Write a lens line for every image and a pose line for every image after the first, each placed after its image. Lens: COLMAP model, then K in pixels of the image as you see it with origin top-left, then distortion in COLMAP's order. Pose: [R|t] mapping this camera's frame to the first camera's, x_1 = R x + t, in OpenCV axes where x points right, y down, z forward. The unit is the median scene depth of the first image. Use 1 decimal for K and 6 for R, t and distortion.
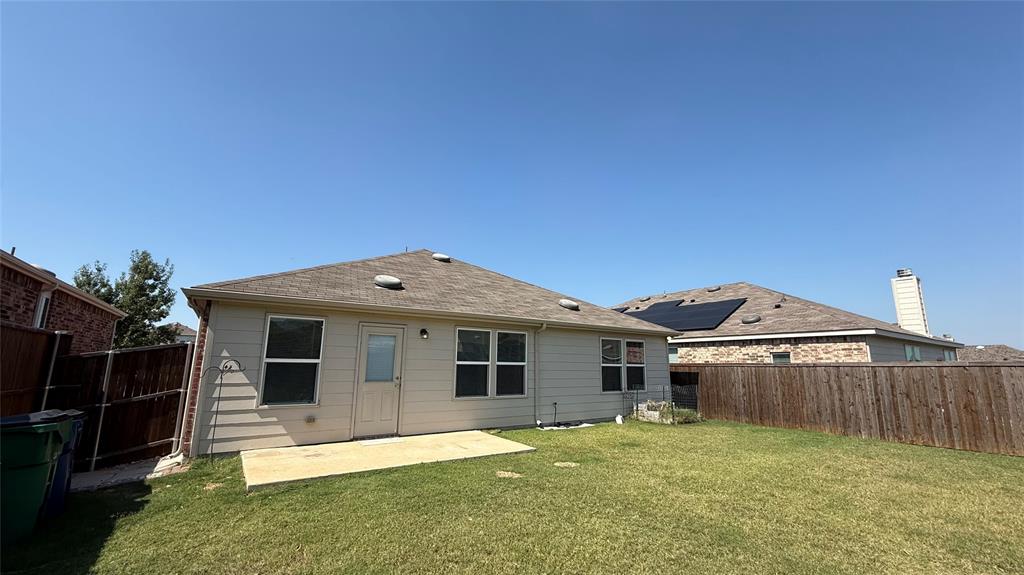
lens RADIAL K [[409.1, 0, 510.2], [0, 409.1, 287.0], [0, 0, 1]] dist [0.001119, 0.000149]
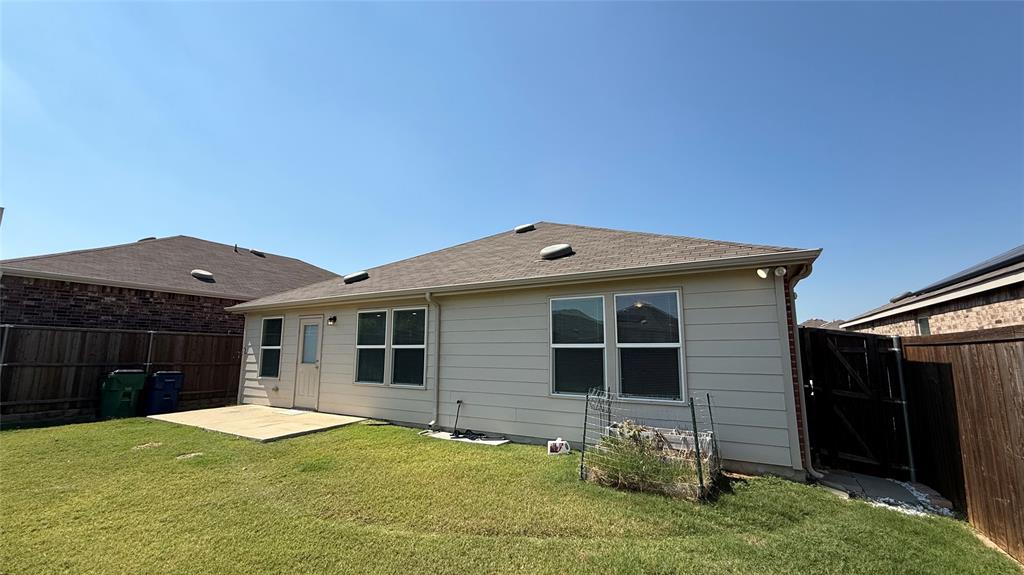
lens RADIAL K [[409.1, 0, 510.2], [0, 409.1, 287.0], [0, 0, 1]] dist [0.001119, 0.000149]
pose [[0.429583, -0.144999, -0.891310, 0.861261], [0.176683, 0.981444, -0.074506, 0.170355], [0.885574, -0.125473, 0.447230, 0.844746]]
